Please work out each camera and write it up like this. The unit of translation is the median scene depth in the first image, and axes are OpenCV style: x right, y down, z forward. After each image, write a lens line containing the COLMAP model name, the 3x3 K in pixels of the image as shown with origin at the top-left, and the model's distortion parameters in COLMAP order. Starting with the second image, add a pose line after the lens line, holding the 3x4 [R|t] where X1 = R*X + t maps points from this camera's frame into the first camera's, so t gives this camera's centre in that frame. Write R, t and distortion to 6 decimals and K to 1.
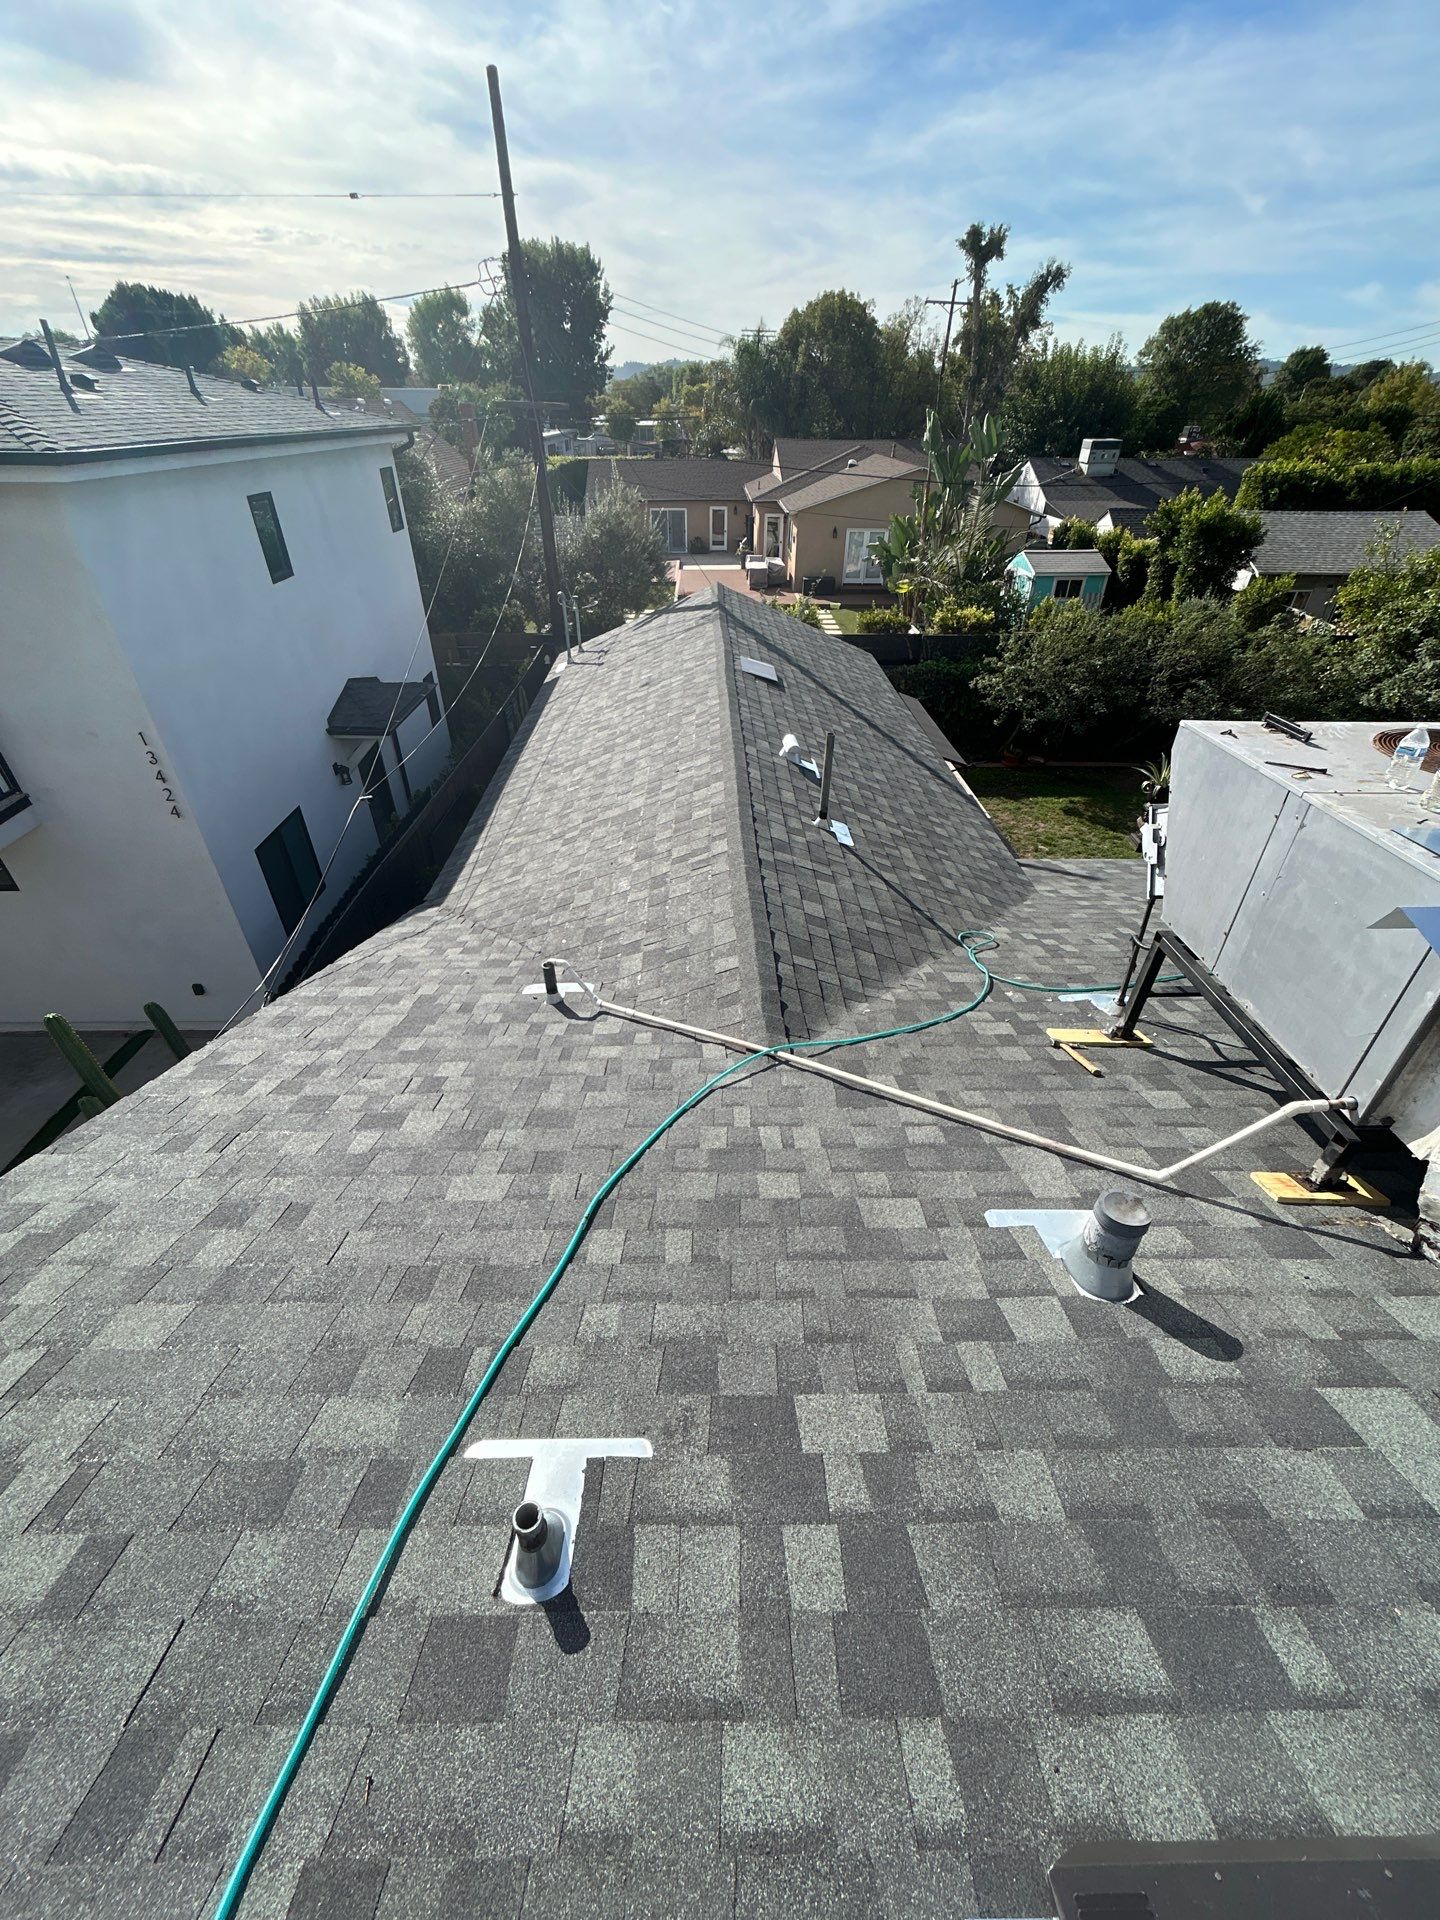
lens RADIAL K [[781.8, 0, 717.9], [0, 781.8, 969.1], [0, 0, 1]] dist [-0.007214, 0.004344]
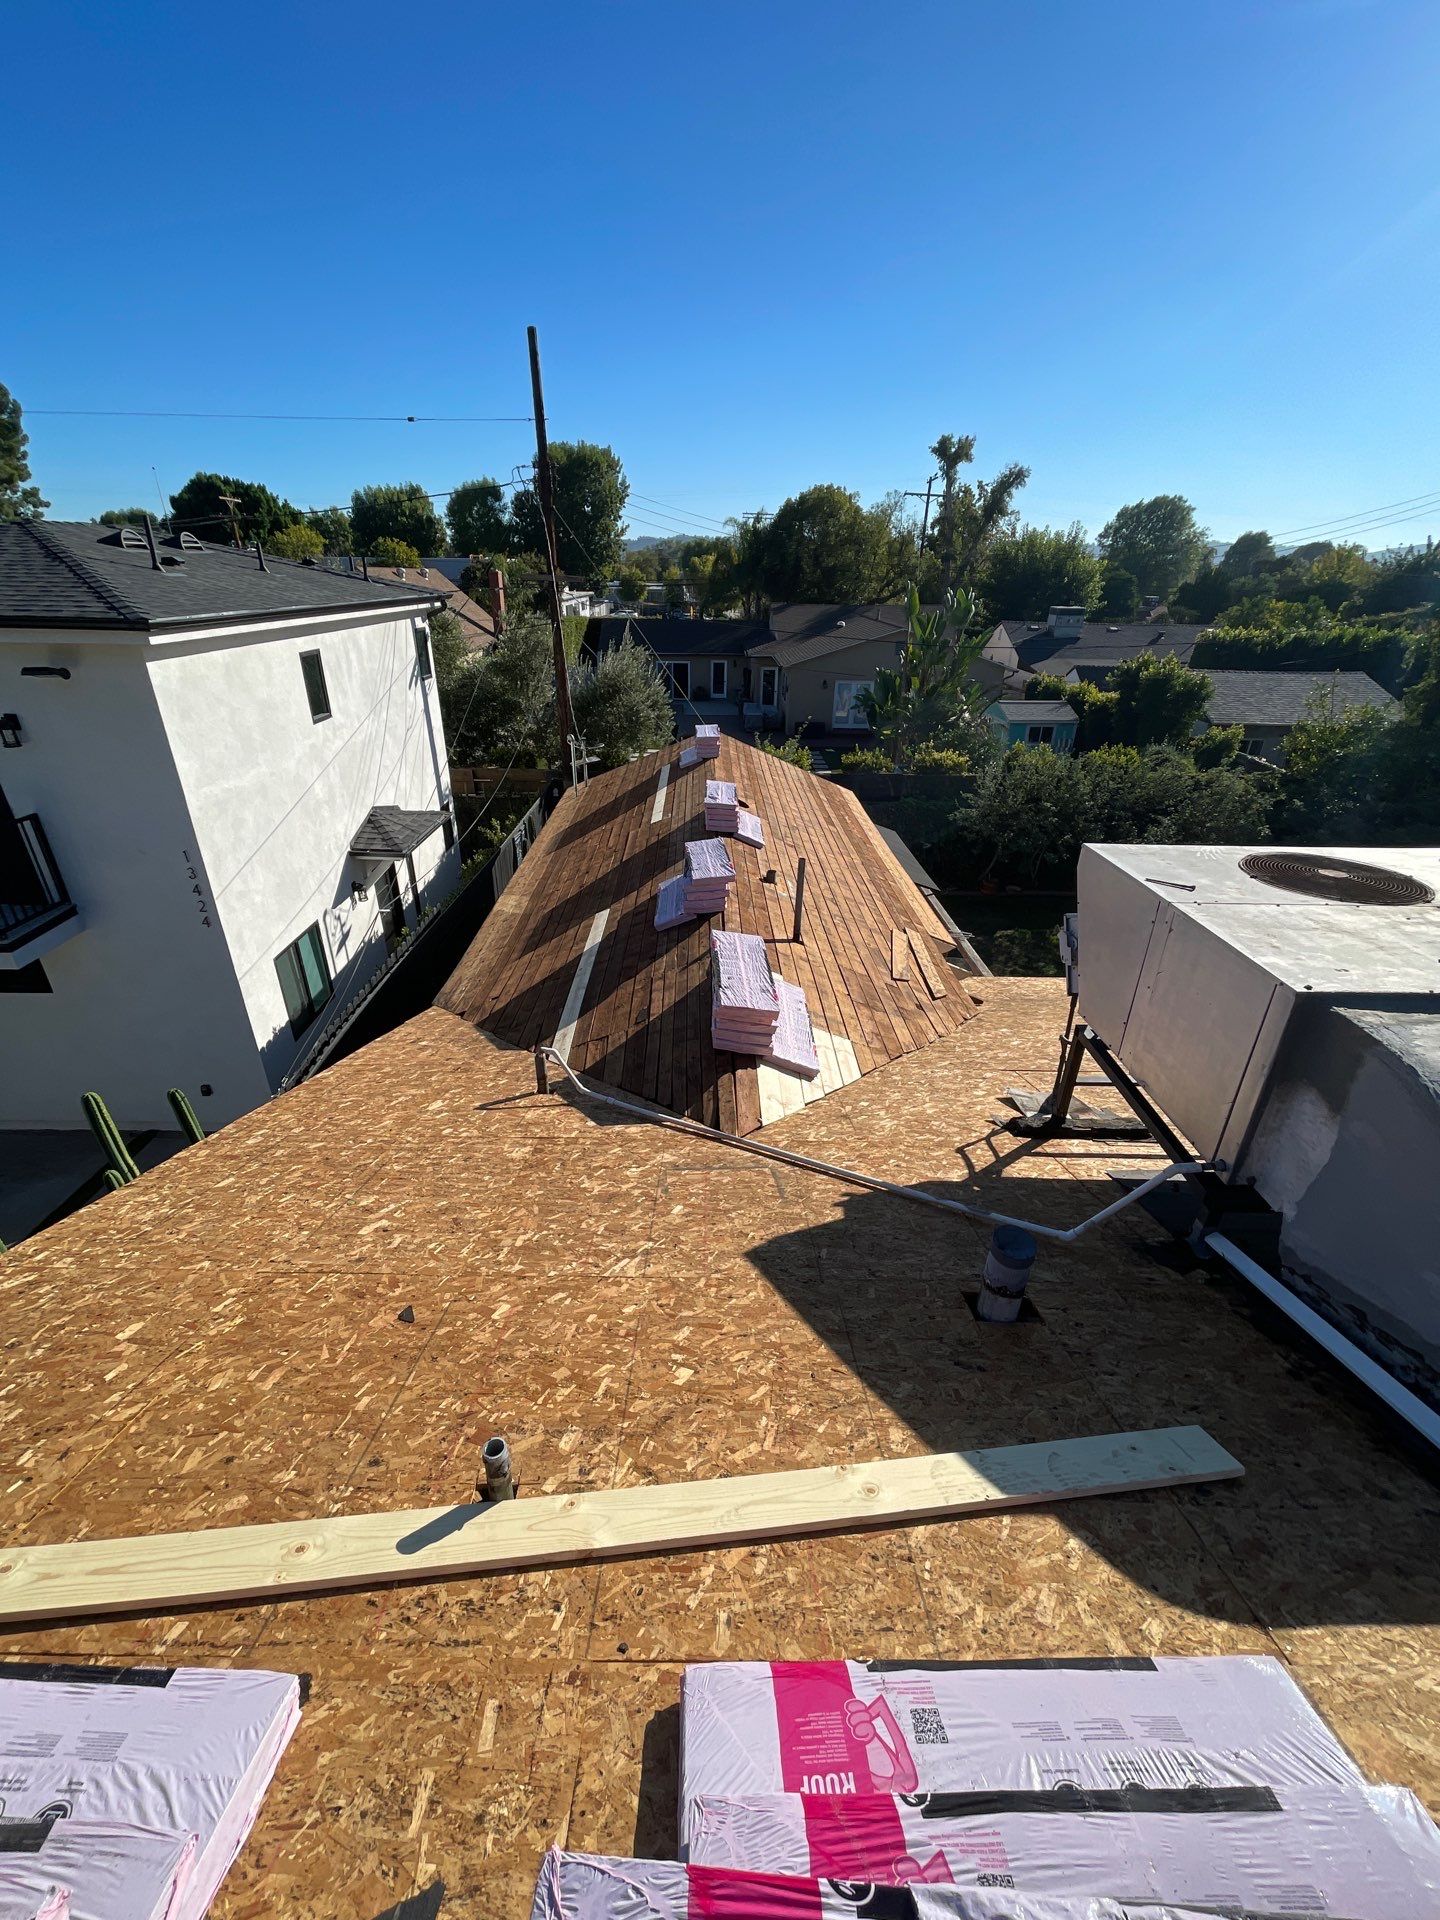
lens RADIAL K [[783.3, 0, 713.0], [0, 783.3, 961.6], [0, 0, 1]] dist [-0.005692, -0.000178]
pose [[0.999904, 0.012509, -0.005910, 0.008161], [-0.013308, 0.986431, -0.163637, 0.010826], [0.003783, 0.163700, 0.986503, -0.031222]]
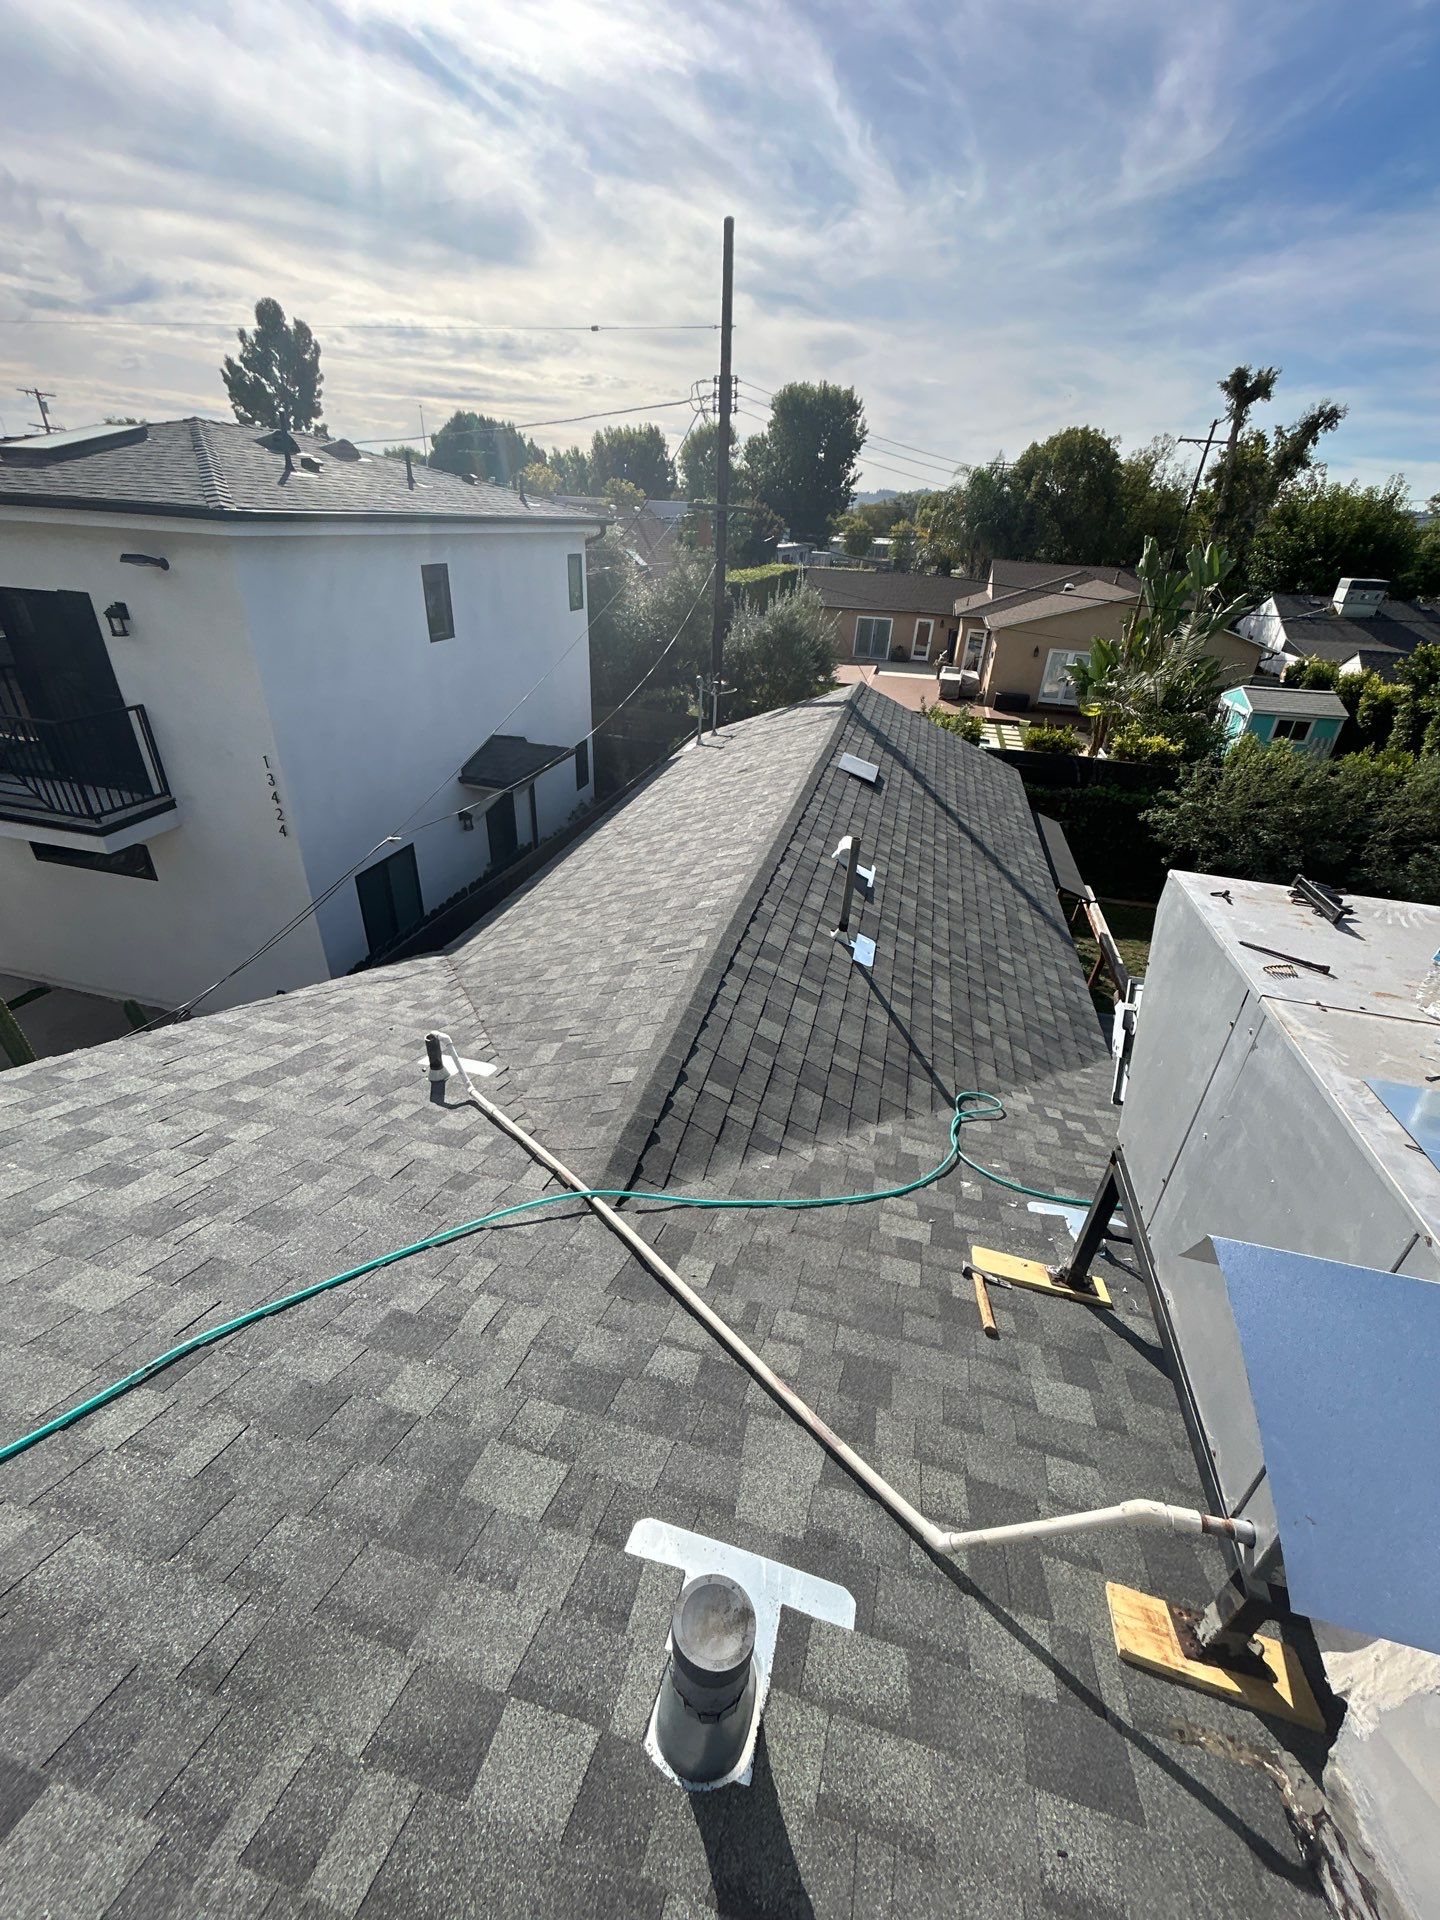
lens RADIAL K [[787.2, 0, 713.3], [0, 787.2, 957.6], [0, 0, 1]] dist [0.000996, 0.000077]
pose [[0.962217, 0.165641, -0.216106, 0.073612], [-0.191221, 0.976101, -0.103252, -0.016747], [0.193838, 0.140675, 0.970895, 0.044004]]
